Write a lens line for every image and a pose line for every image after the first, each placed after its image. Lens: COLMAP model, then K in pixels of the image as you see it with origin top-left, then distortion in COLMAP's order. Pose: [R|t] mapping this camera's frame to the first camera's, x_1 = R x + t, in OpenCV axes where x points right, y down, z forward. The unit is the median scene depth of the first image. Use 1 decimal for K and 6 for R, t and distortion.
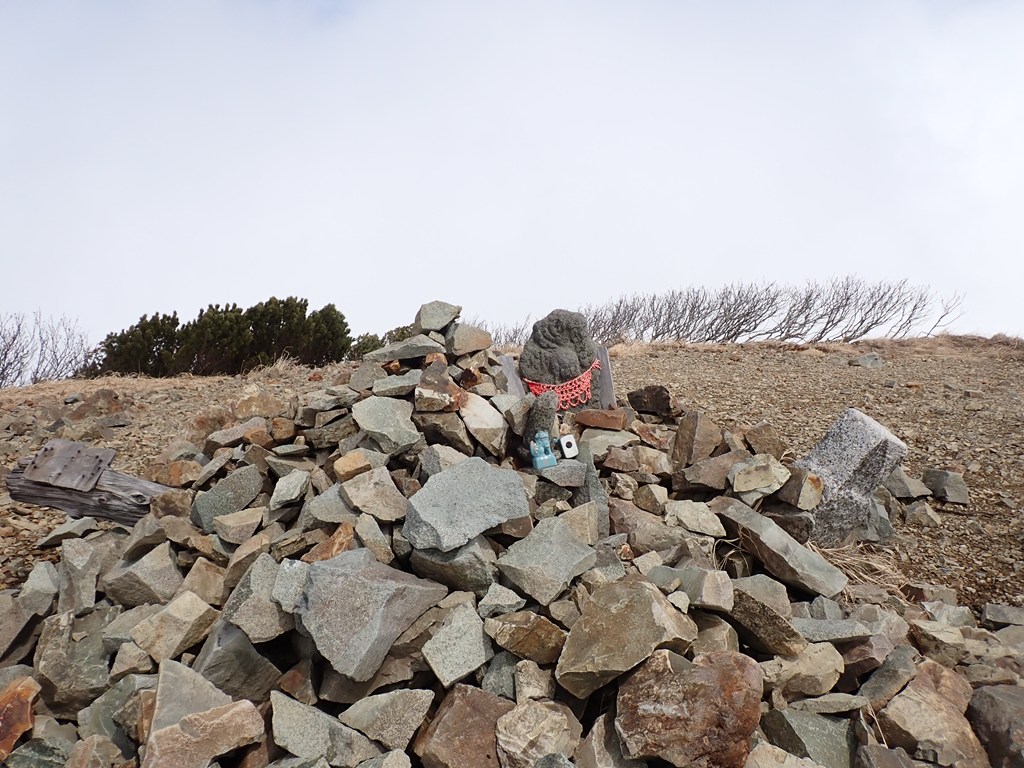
lens RADIAL K [[837.6, 0, 515.7], [0, 837.6, 386.8], [0, 0, 1]] dist [0.007450, 0.004304]
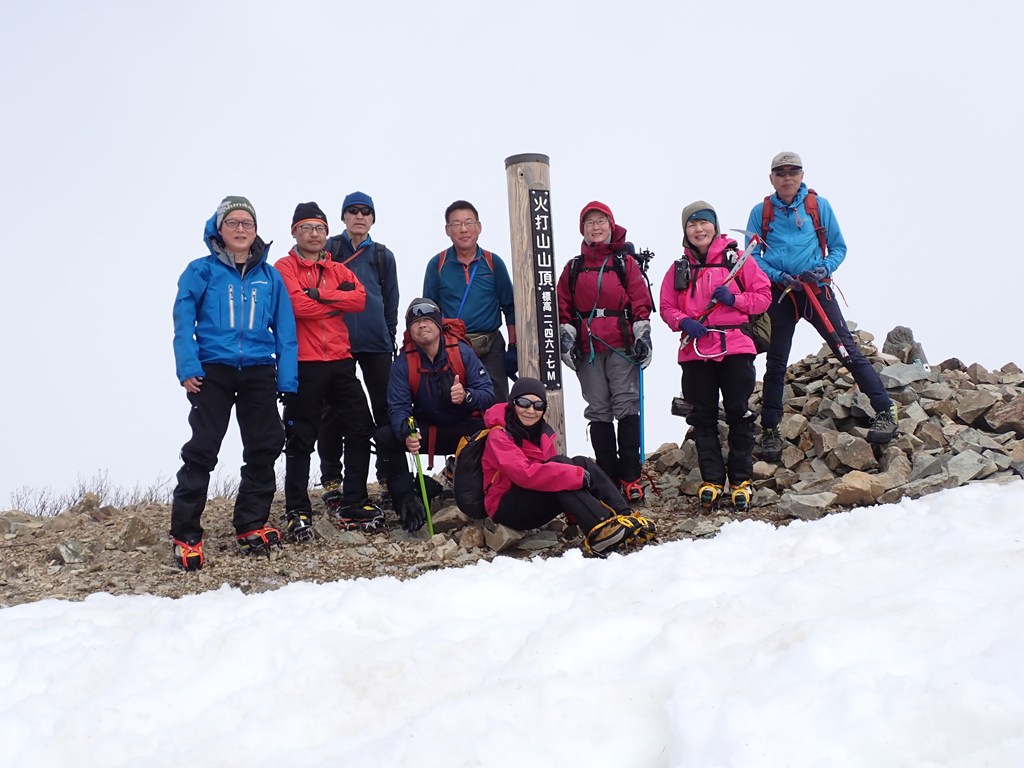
lens RADIAL K [[952.0, 0, 512.0], [0, 952.0, 382.7], [0, 0, 1]] dist [0.031882, 0.000000]
pose [[0.993279, -0.068633, -0.093196, -0.147902], [0.043374, 0.967260, -0.250053, 0.128164], [0.107306, 0.244330, 0.963737, -0.297114]]
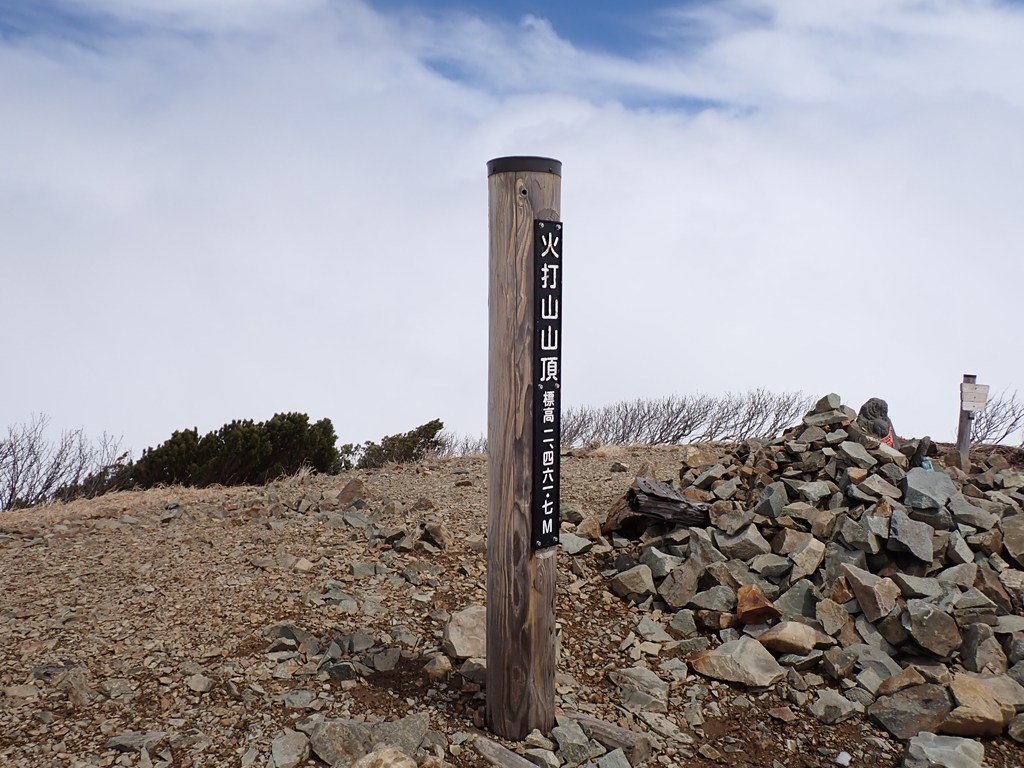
lens RADIAL K [[837.6, 0, 509.2], [0, 837.6, 386.5], [0, 0, 1]] dist [0.007450, 0.004304]
pose [[0.981948, -0.015965, 0.188479, -0.218955], [0.041647, 0.990228, -0.133097, 0.018660], [-0.184512, 0.138544, 0.973016, -0.126790]]
